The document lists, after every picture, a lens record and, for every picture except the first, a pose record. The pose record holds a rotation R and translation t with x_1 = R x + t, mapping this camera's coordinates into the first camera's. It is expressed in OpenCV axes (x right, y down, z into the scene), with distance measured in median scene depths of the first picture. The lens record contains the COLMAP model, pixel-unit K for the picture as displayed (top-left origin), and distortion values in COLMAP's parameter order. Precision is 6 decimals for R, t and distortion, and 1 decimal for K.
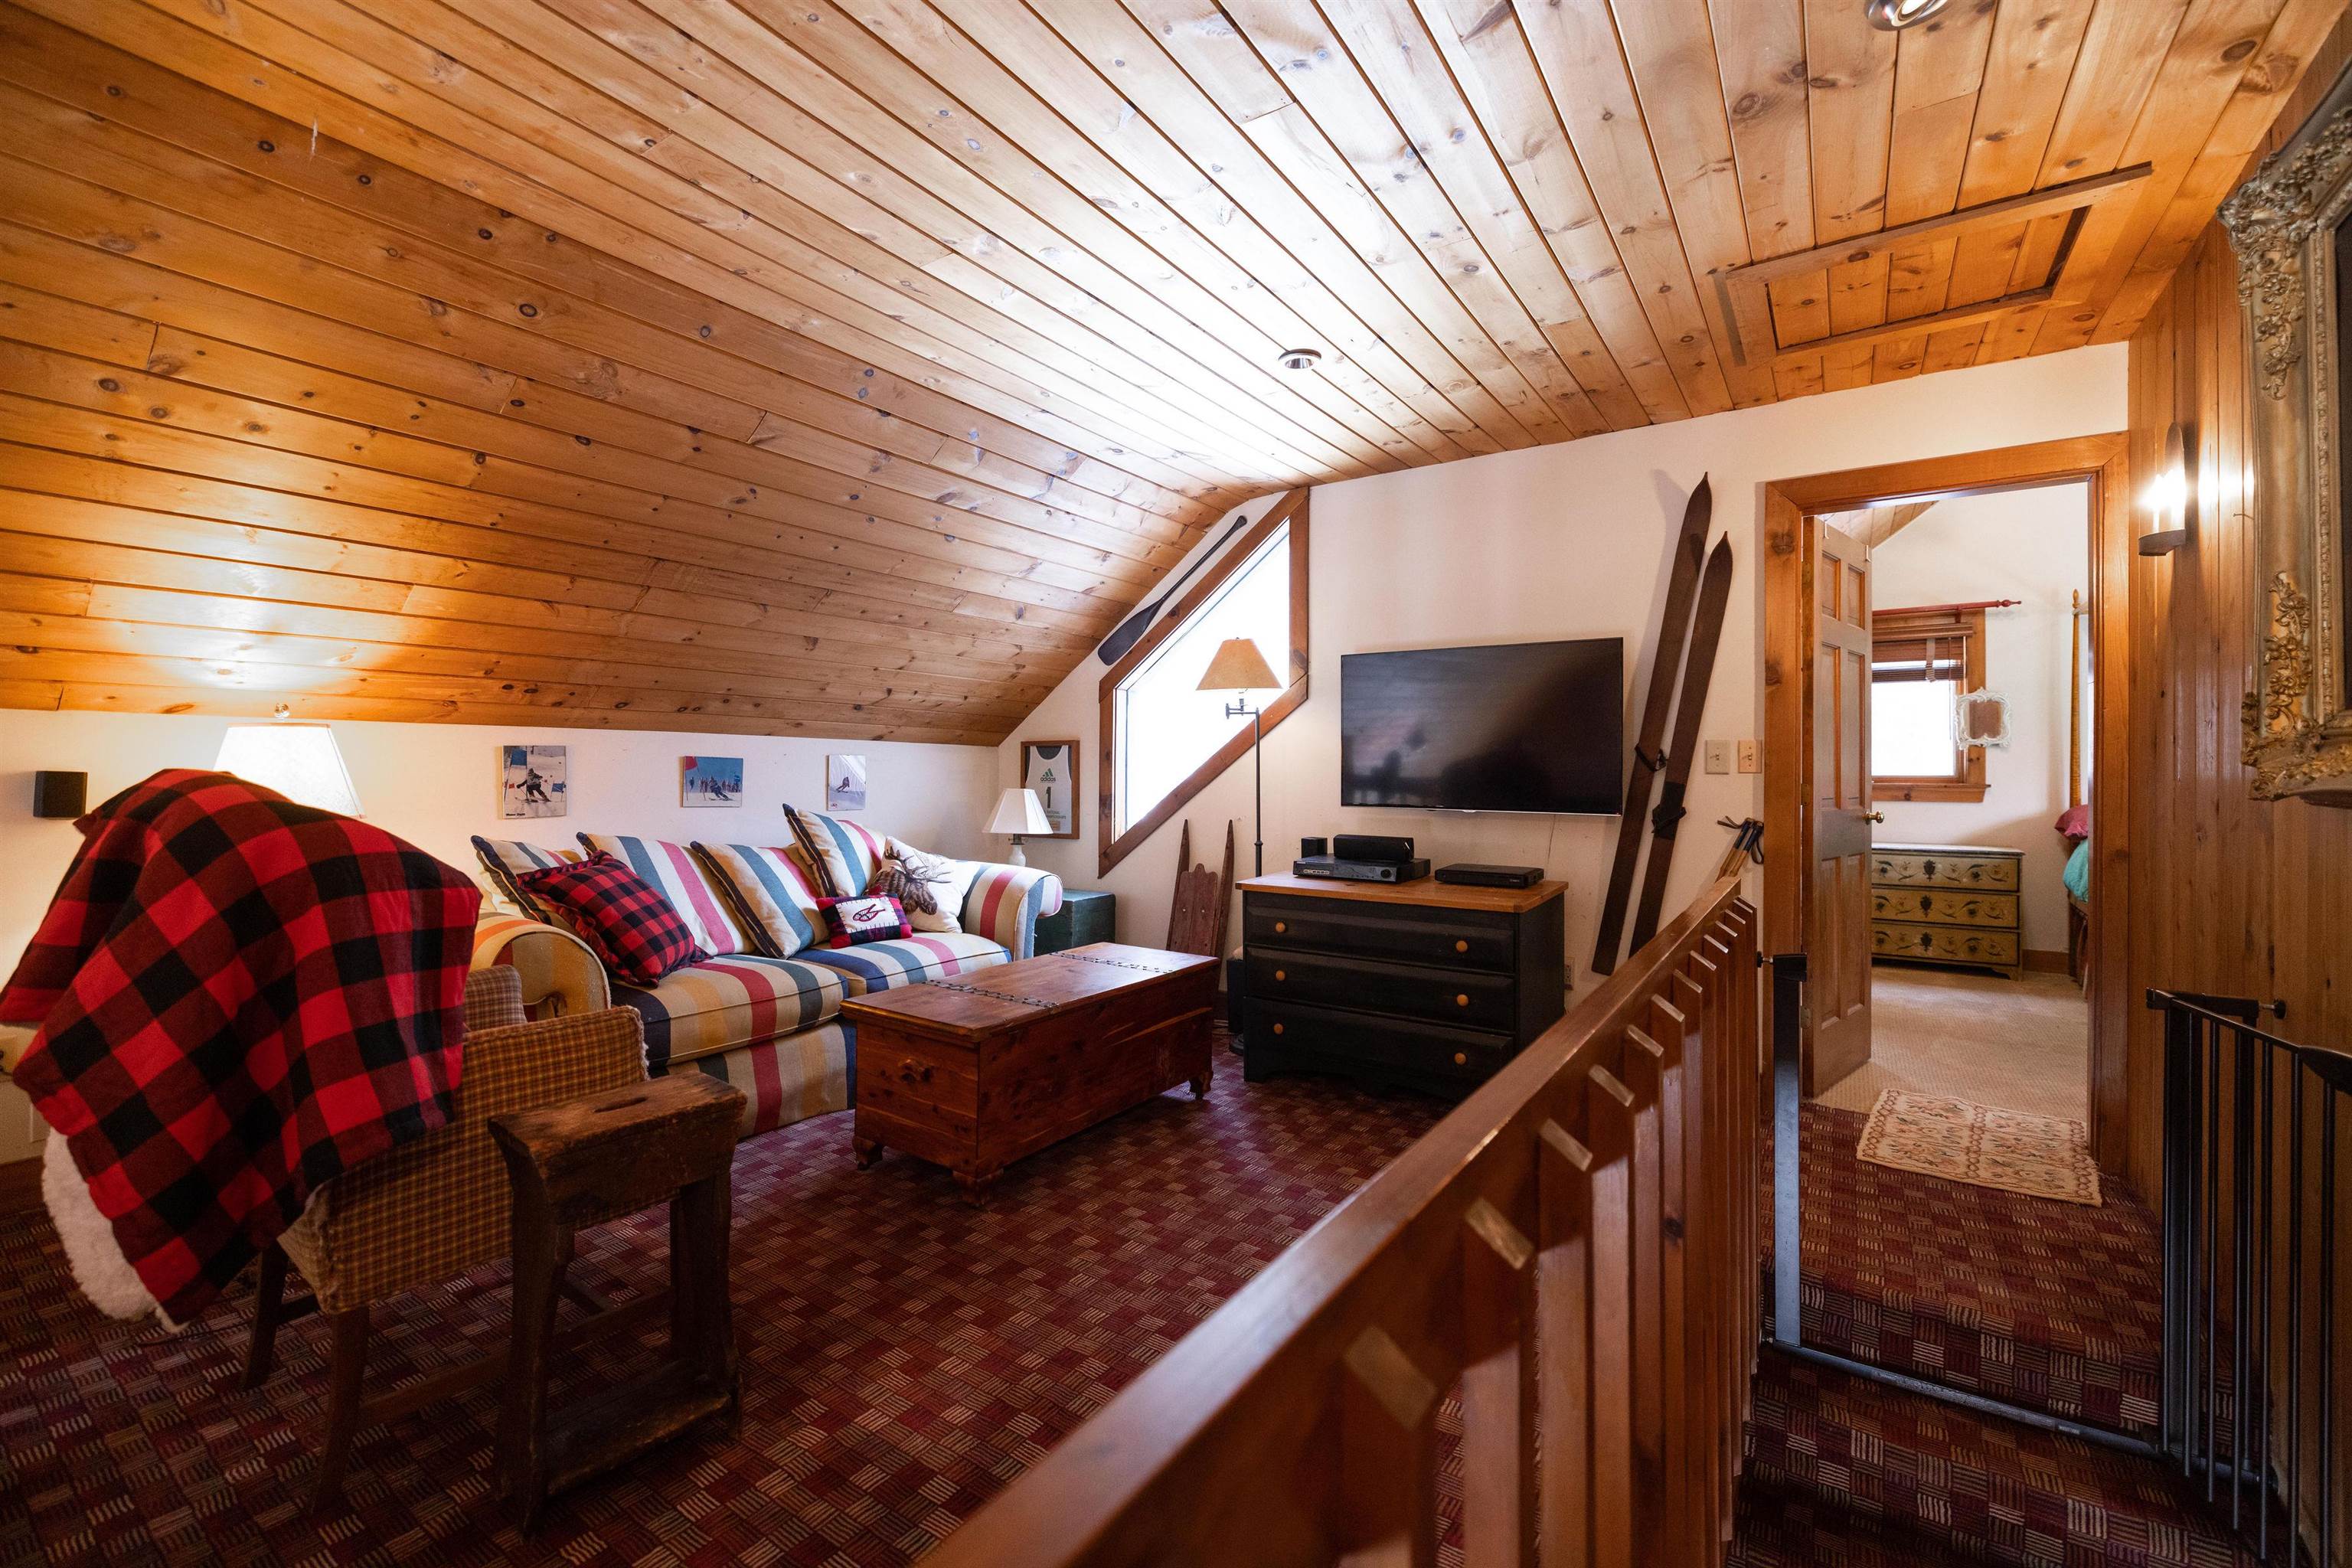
lens RADIAL K [[962.9, 0, 1173.3], [0, 962.9, 787.3], [0, 0, 1]] dist [-0.001398, -0.000023]
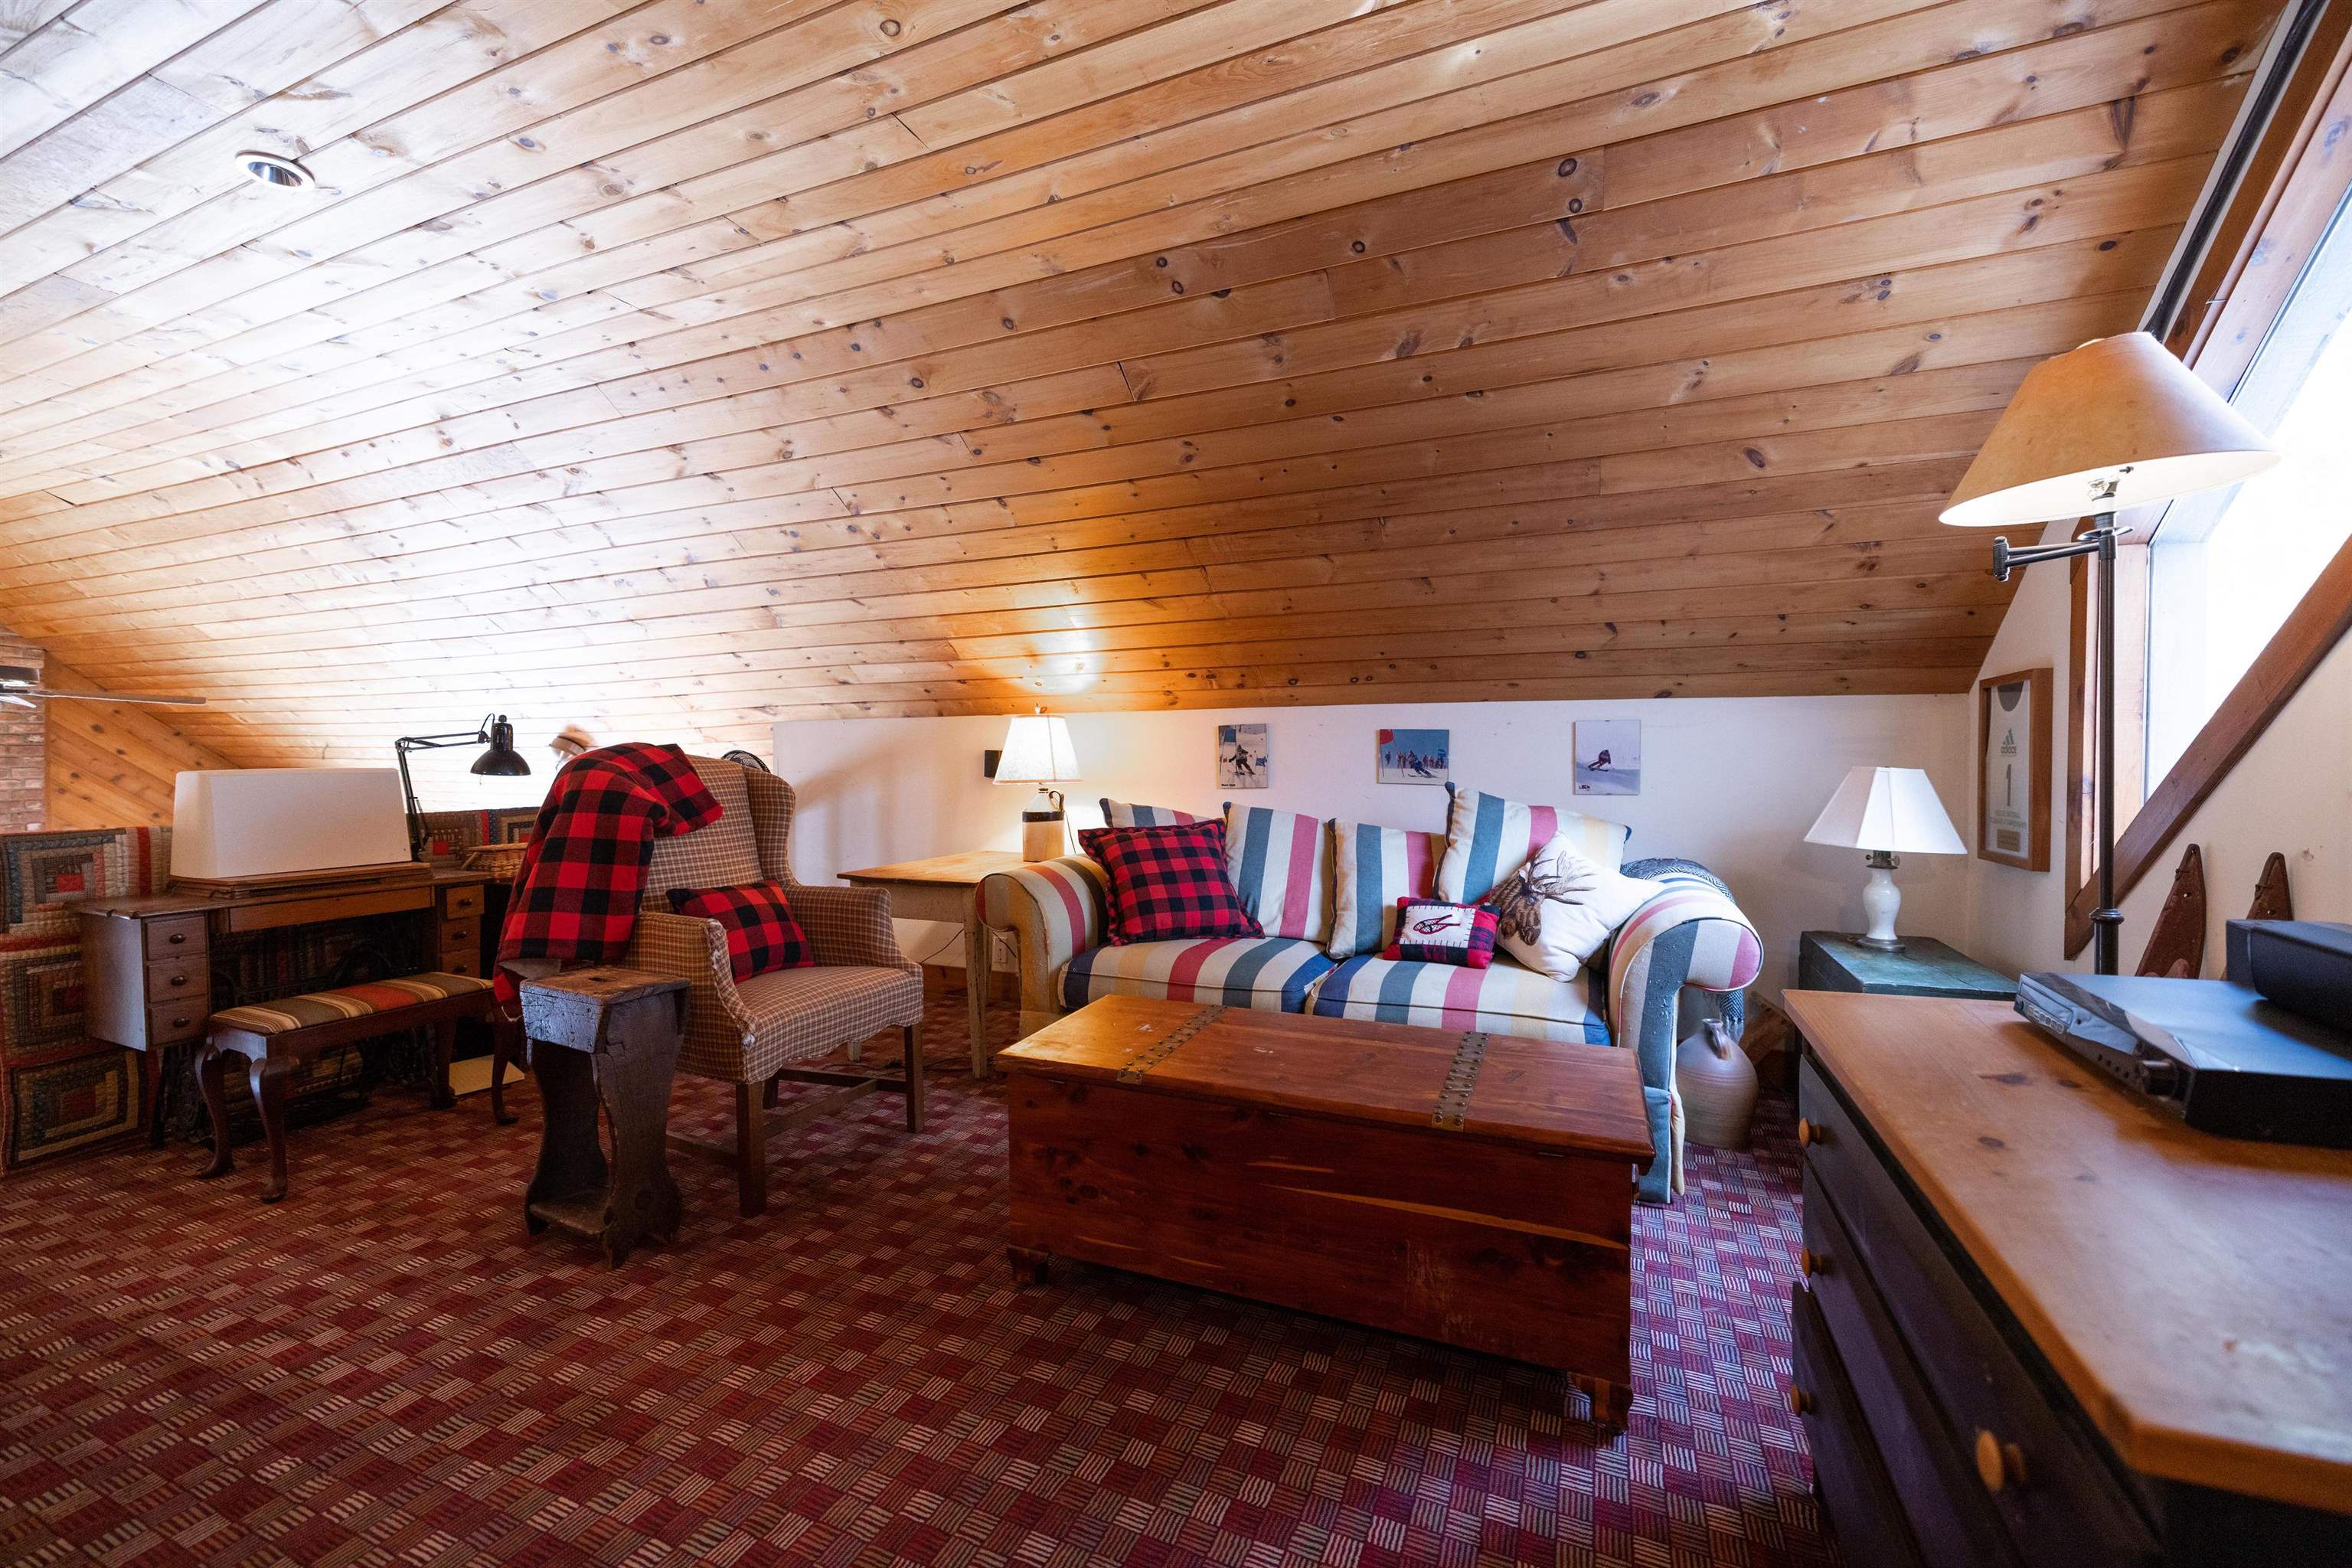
lens RADIAL K [[962.9, 0, 1173.3], [0, 962.9, 787.3], [0, 0, 1]] dist [-0.001398, -0.000023]
pose [[0.195593, 0.020421, -0.980473, 0.427330], [-0.009570, 0.999775, 0.018914, 0.009576], [0.980639, 0.005683, 0.195744, 0.699038]]
